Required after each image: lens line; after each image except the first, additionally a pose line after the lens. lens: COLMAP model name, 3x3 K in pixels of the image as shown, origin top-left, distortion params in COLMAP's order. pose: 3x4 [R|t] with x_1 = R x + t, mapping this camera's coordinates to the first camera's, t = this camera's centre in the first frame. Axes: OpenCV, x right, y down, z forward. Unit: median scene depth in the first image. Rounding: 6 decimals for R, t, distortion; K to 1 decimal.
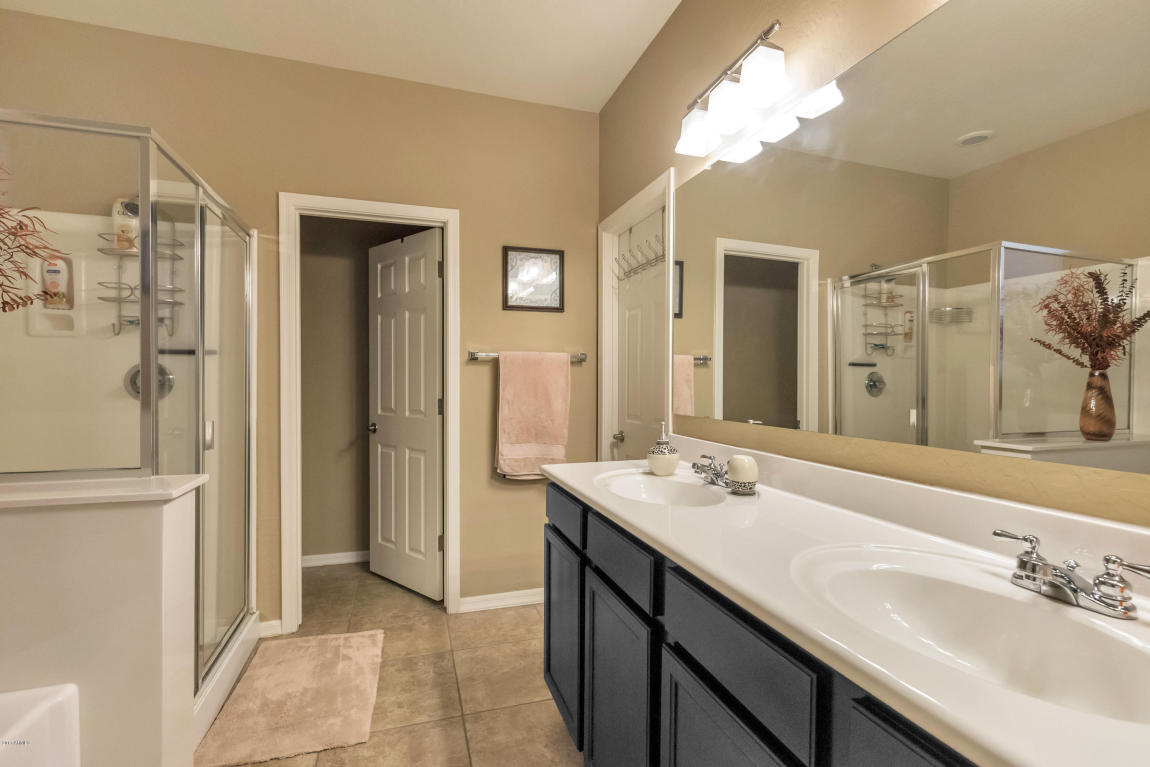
lens RADIAL K [[515.3, 0, 574.7], [0, 515.3, 385.7], [0, 0, 1]] dist [-0.011712, 0.000048]
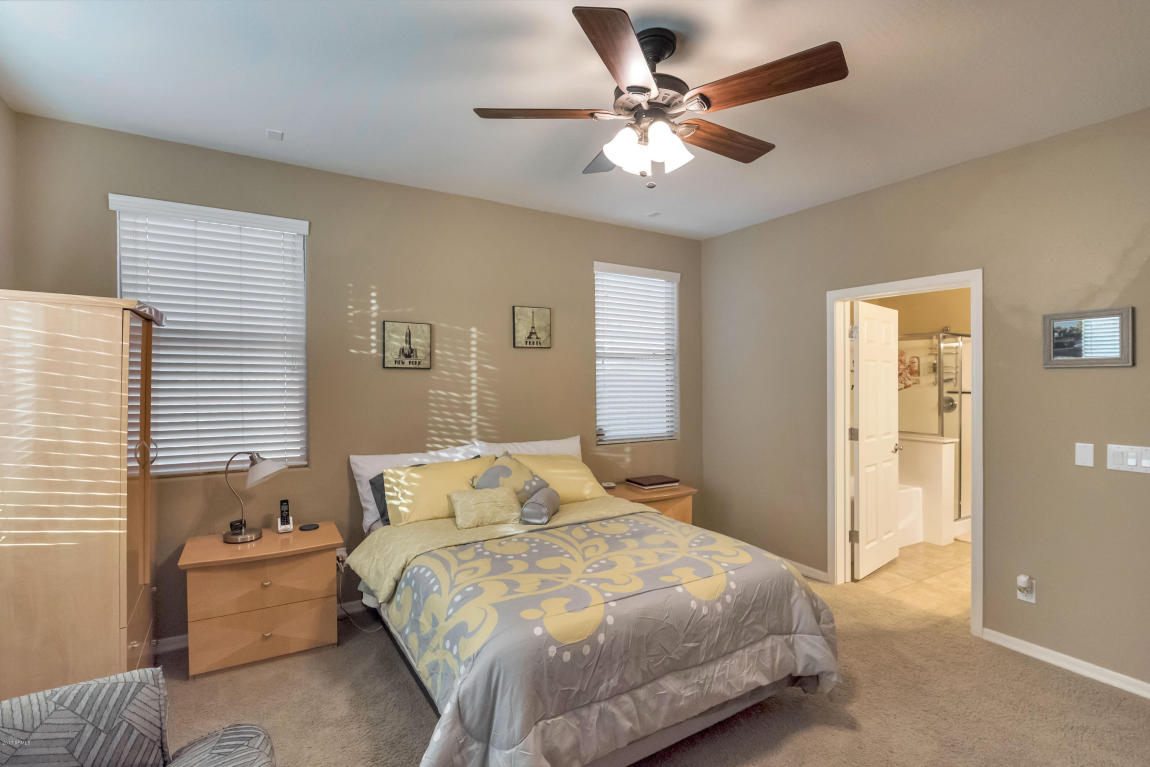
lens RADIAL K [[515.3, 0, 576.4], [0, 515.3, 382.8], [0, 0, 1]] dist [-0.011712, 0.000048]
pose [[0.206364, -0.001292, -0.978474, 1.494423], [-0.004591, 0.999987, -0.002289, -0.120322], [0.978464, 0.004965, 0.206356, -1.543508]]
